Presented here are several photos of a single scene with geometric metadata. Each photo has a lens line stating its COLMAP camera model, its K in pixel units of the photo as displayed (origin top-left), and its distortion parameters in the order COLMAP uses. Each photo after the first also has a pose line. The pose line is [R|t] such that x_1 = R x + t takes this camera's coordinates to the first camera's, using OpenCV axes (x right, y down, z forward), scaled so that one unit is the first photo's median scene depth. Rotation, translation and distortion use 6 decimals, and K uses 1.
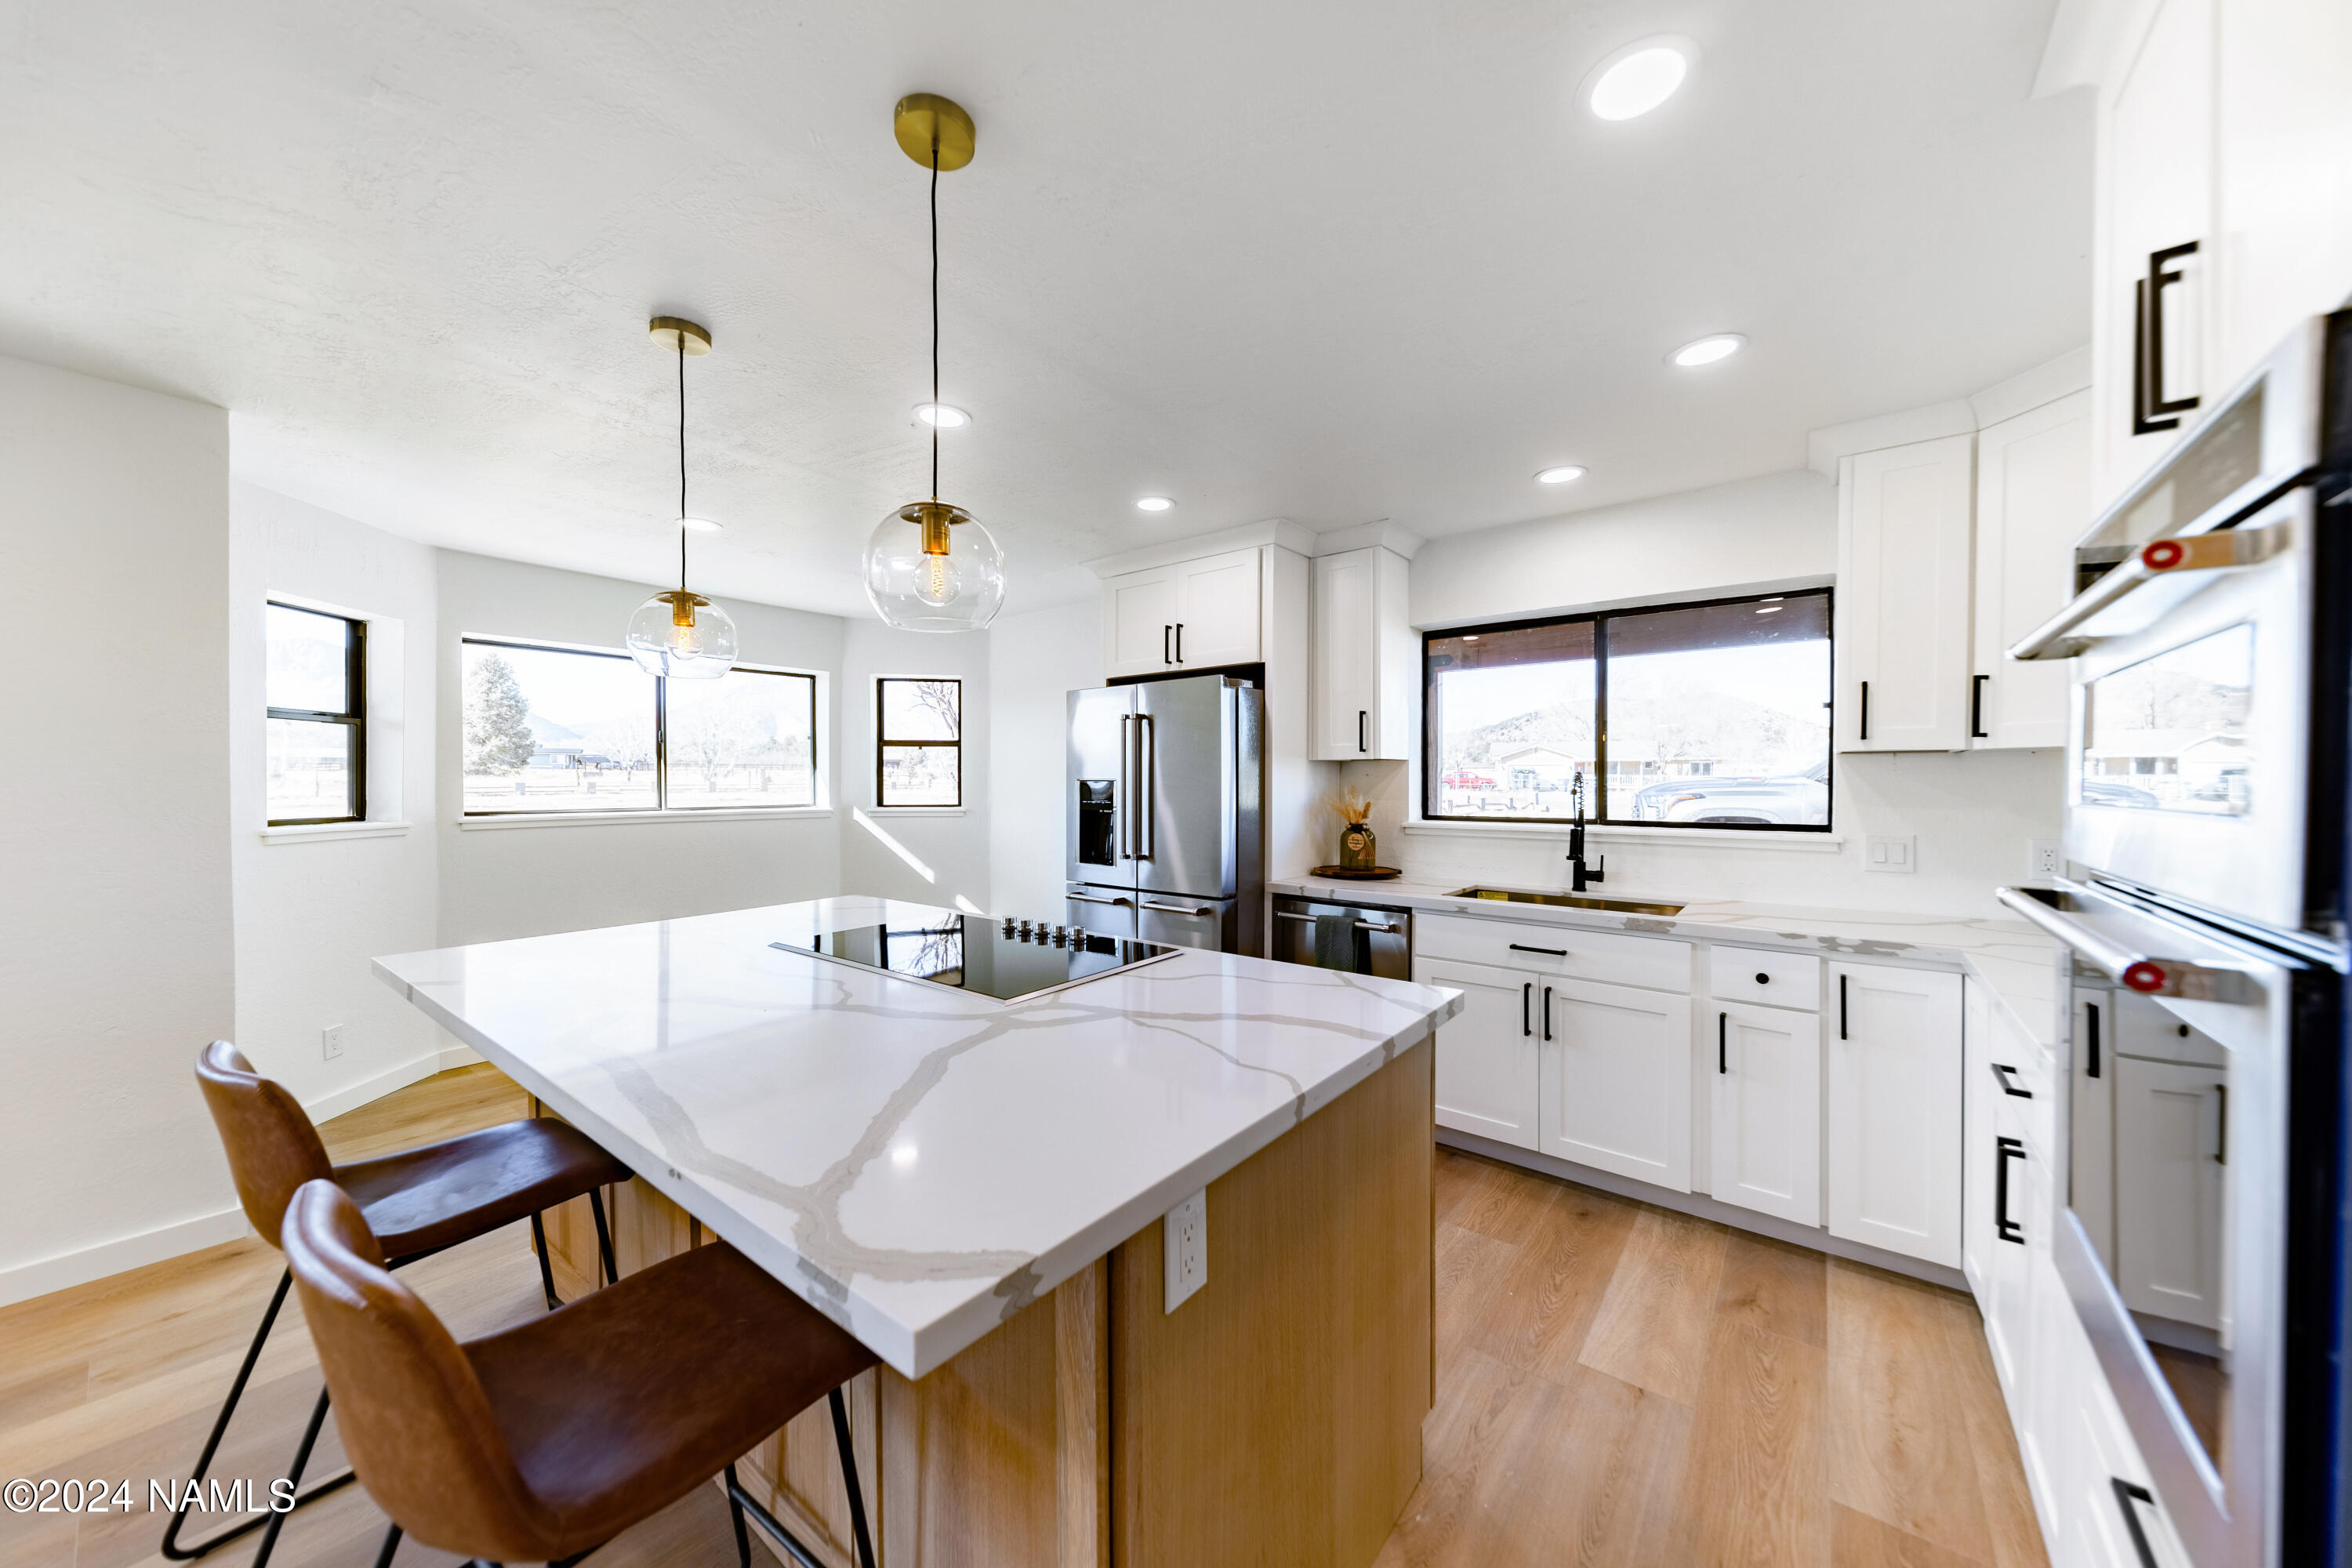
lens RADIAL K [[824.2, 0, 1169.1], [0, 824.2, 789.0], [0, 0, 1]] dist [-0.007318, -0.000089]
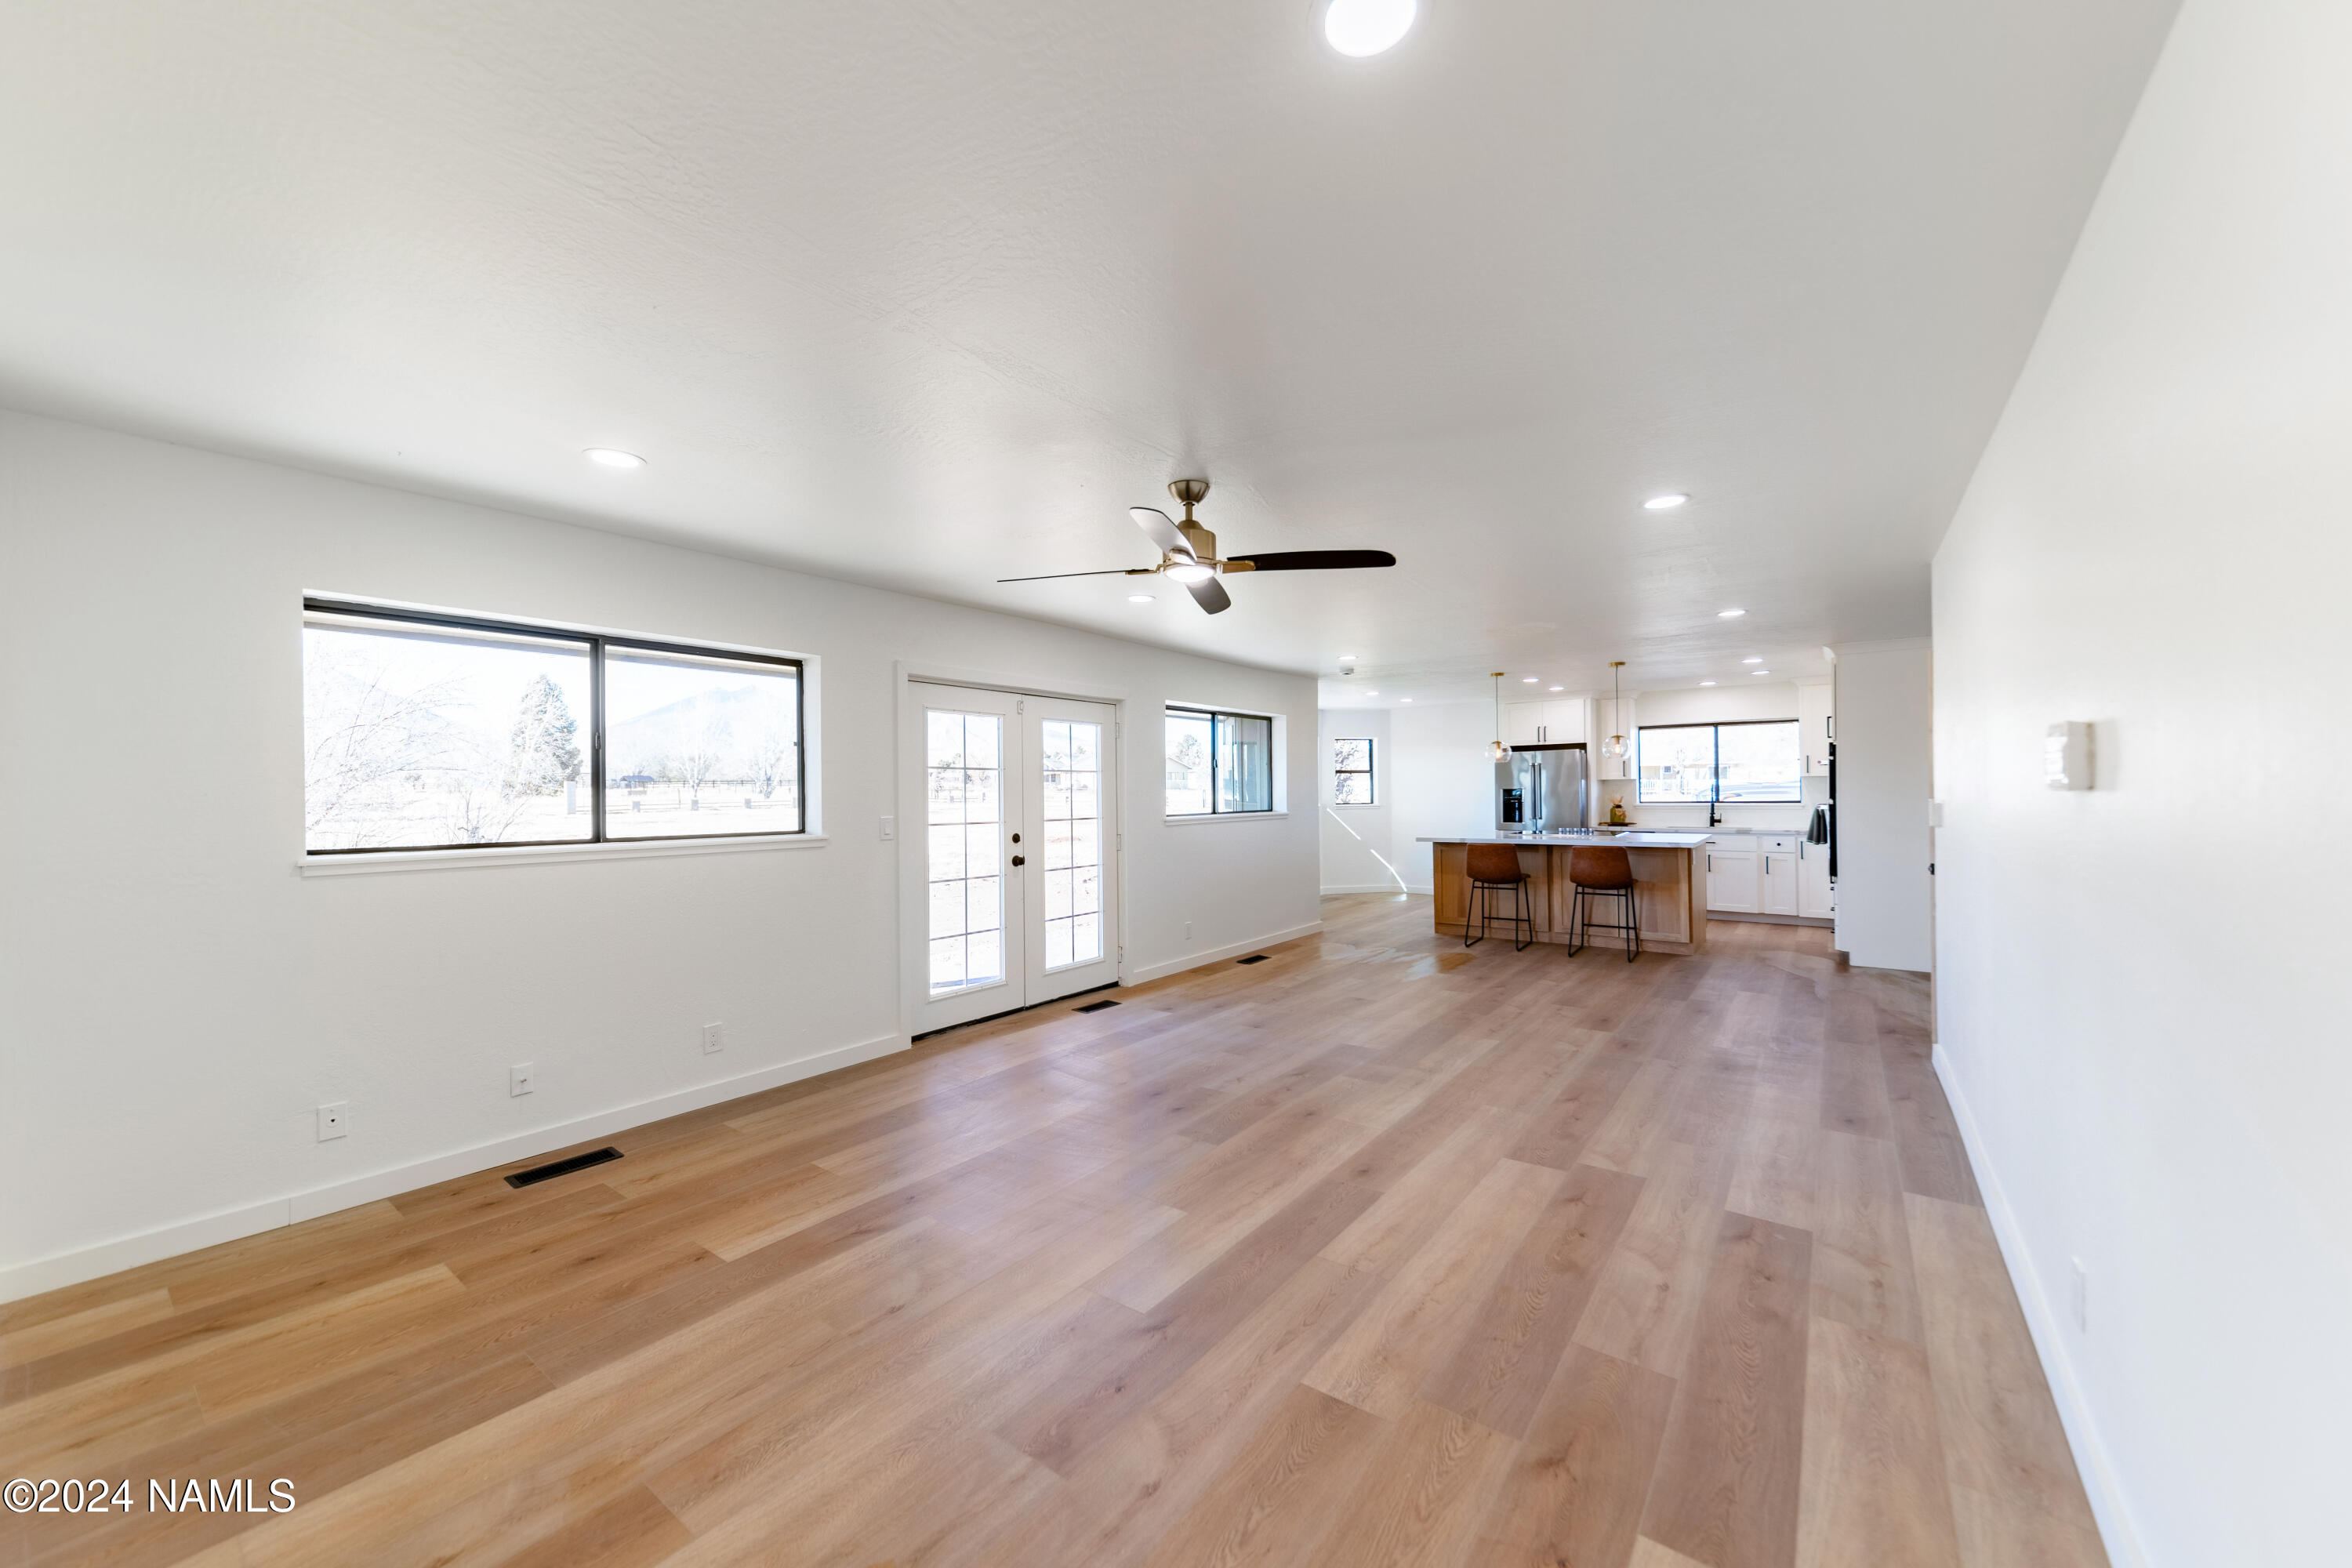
lens RADIAL K [[901.4, 0, 1175.4], [0, 901.4, 785.3], [0, 0, 1]] dist [0.001227, -0.000065]
pose [[0.999247, -0.016318, 0.035205, -0.414730], [0.016974, 0.999686, -0.018413, 0.003451], [-0.034893, 0.018997, 0.999210, -0.578082]]
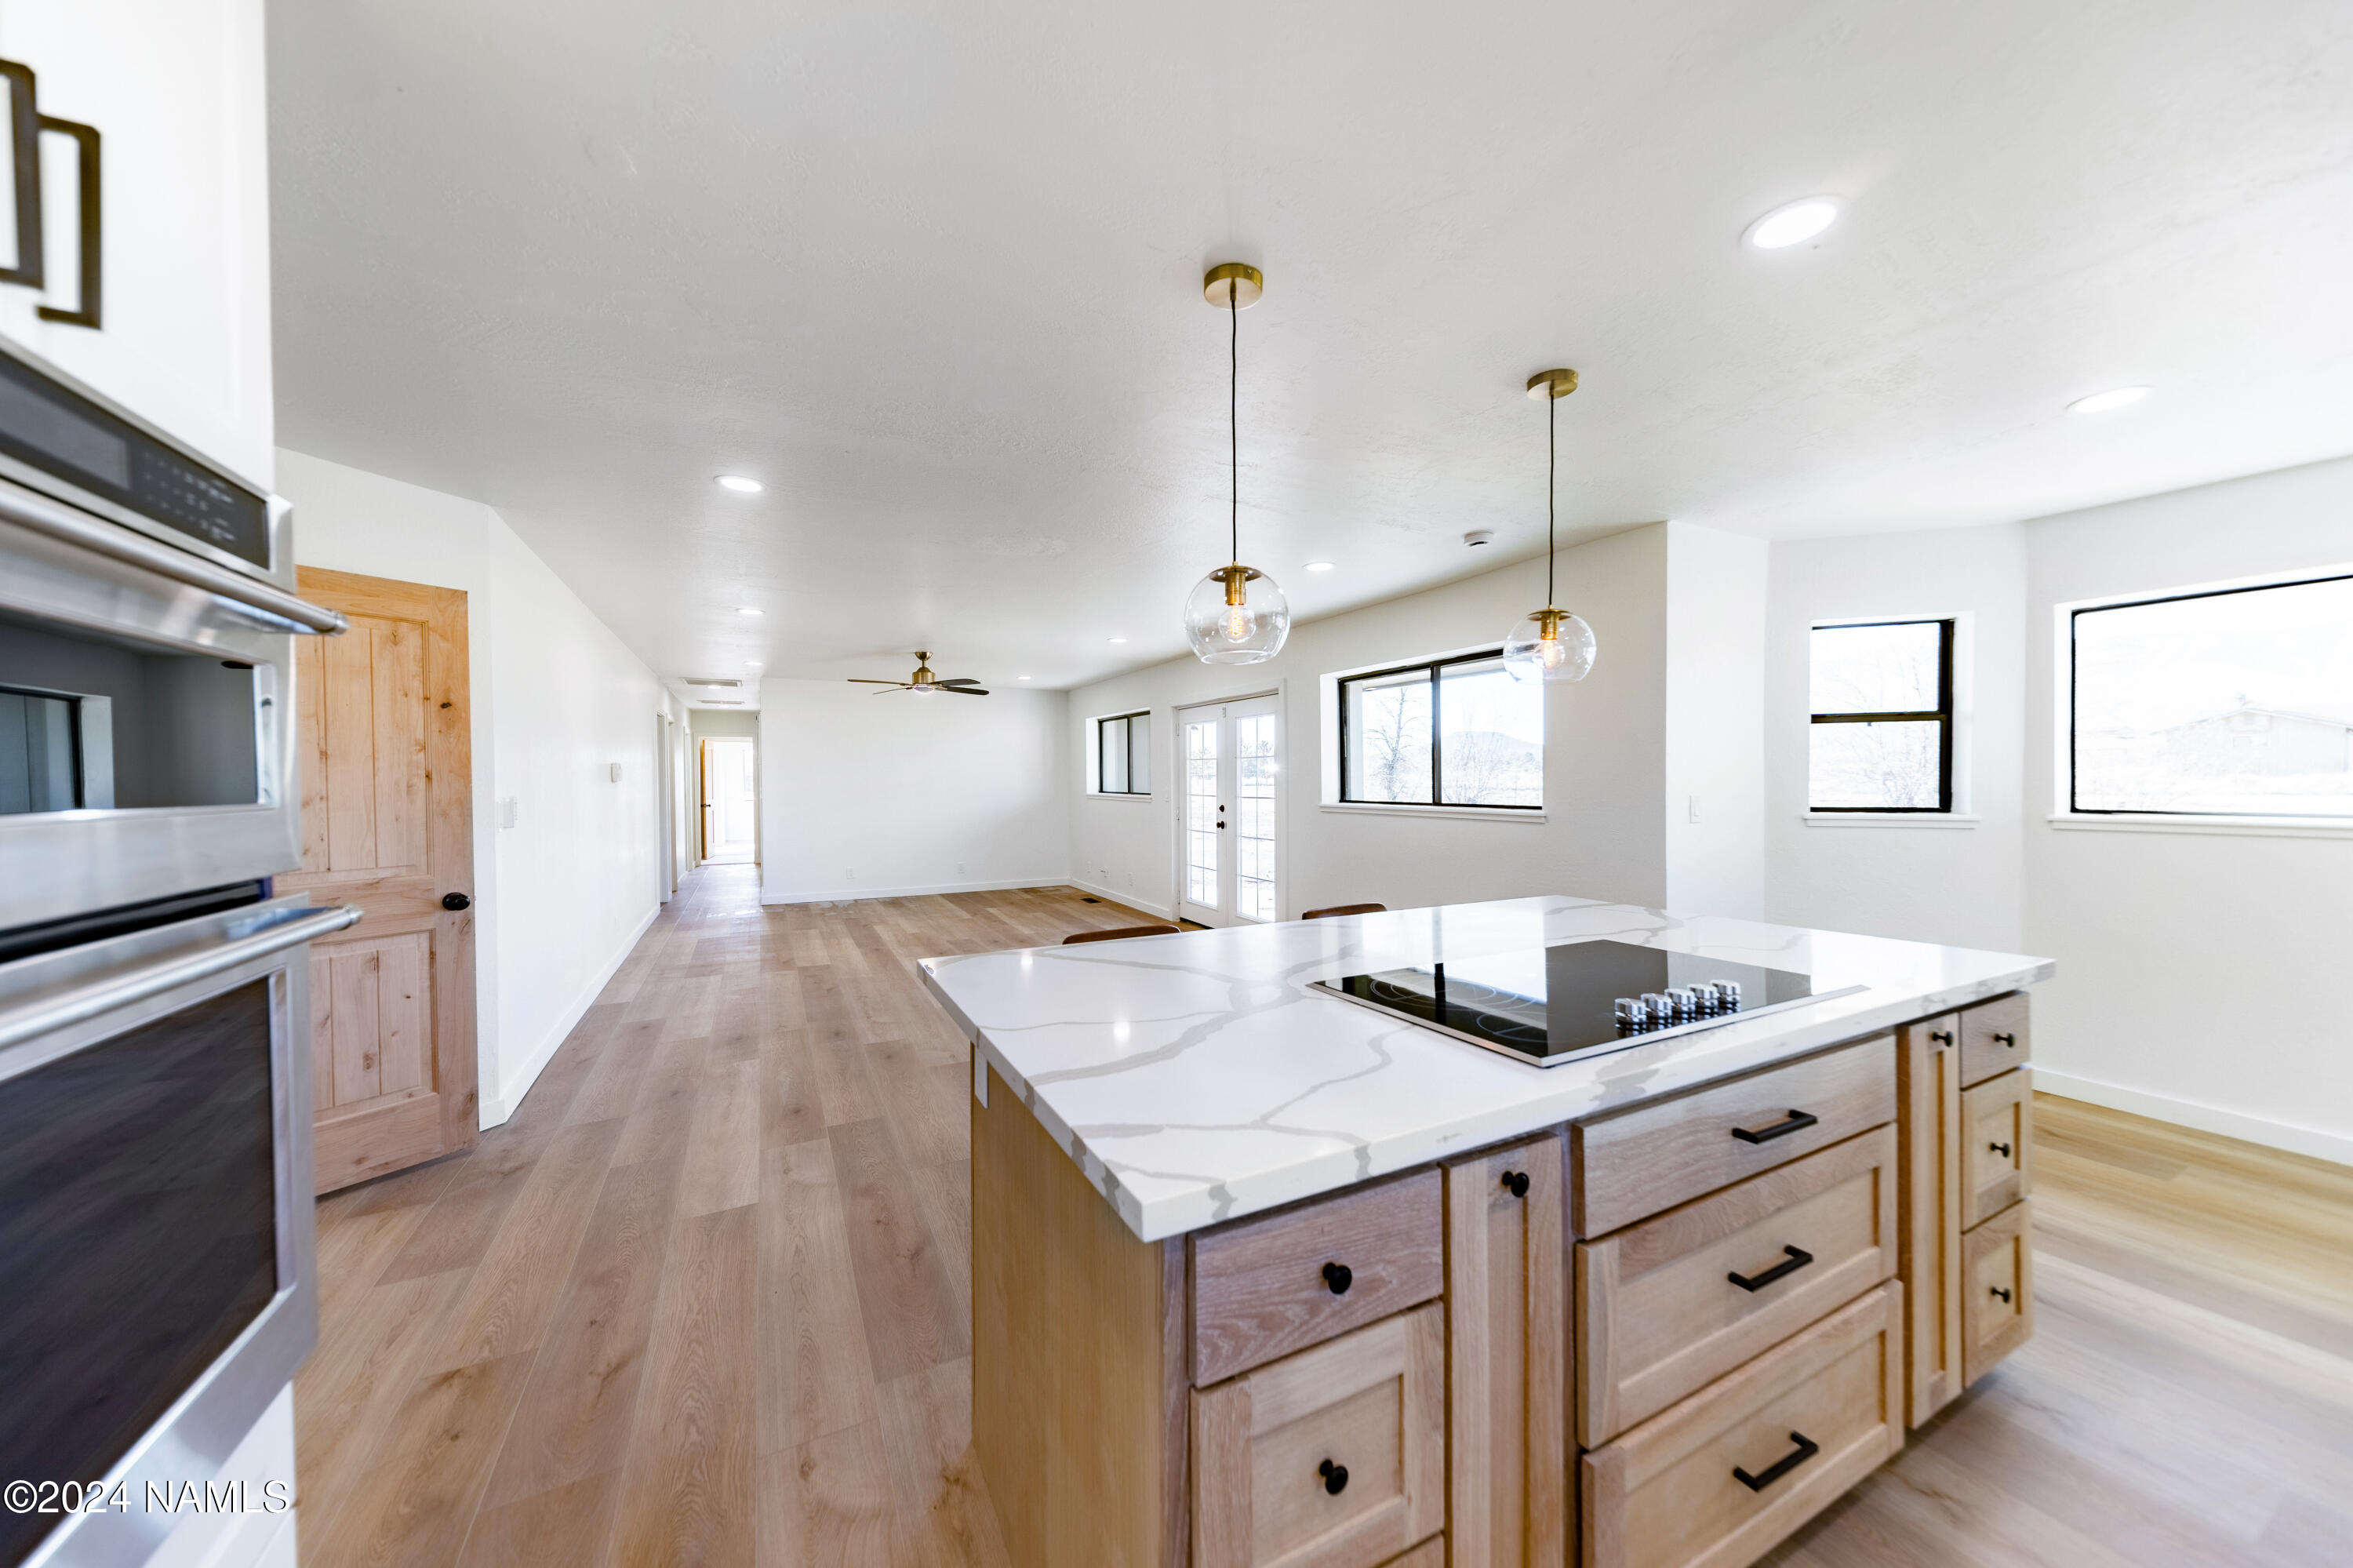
lens RADIAL K [[824.5, 0, 1172.1], [0, 824.5, 789.2], [0, 0, 1]] dist [-0.007318, -0.000089]
pose [[-0.416154, 0.015230, -0.909166, 3.268982], [-0.003315, 0.999828, 0.018266, -0.047832], [0.909288, 0.010615, -0.416032, 4.629446]]
